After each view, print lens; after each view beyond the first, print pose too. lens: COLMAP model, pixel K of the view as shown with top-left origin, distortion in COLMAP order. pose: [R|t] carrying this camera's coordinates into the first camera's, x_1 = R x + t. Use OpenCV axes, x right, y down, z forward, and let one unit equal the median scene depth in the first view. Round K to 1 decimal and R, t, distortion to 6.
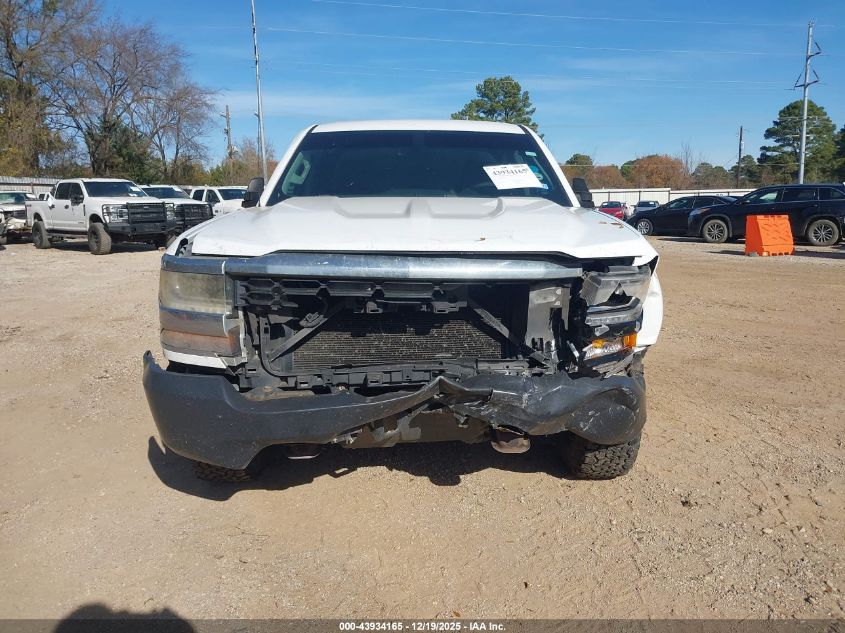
lens RADIAL K [[667.0, 0, 422.5], [0, 667.0, 316.5], [0, 0, 1]] dist [0.011348, -0.003233]
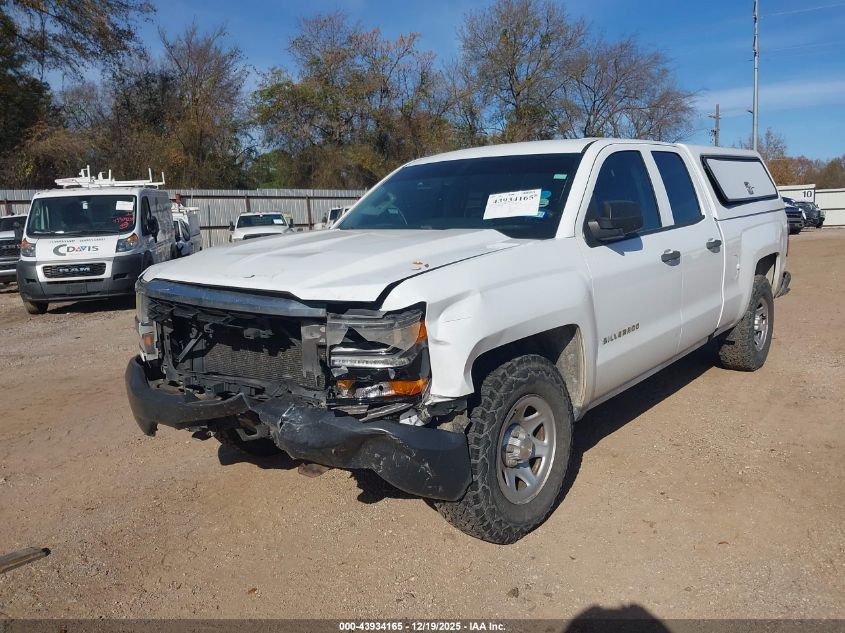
lens RADIAL K [[667.0, 0, 422.5], [0, 667.0, 316.5], [0, 0, 1]] dist [0.011348, -0.003233]
pose [[0.768151, 0.082318, -0.634954, 0.607905], [-0.086575, 0.995947, 0.024383, -0.059468], [0.634388, 0.036242, 0.772165, 0.184323]]
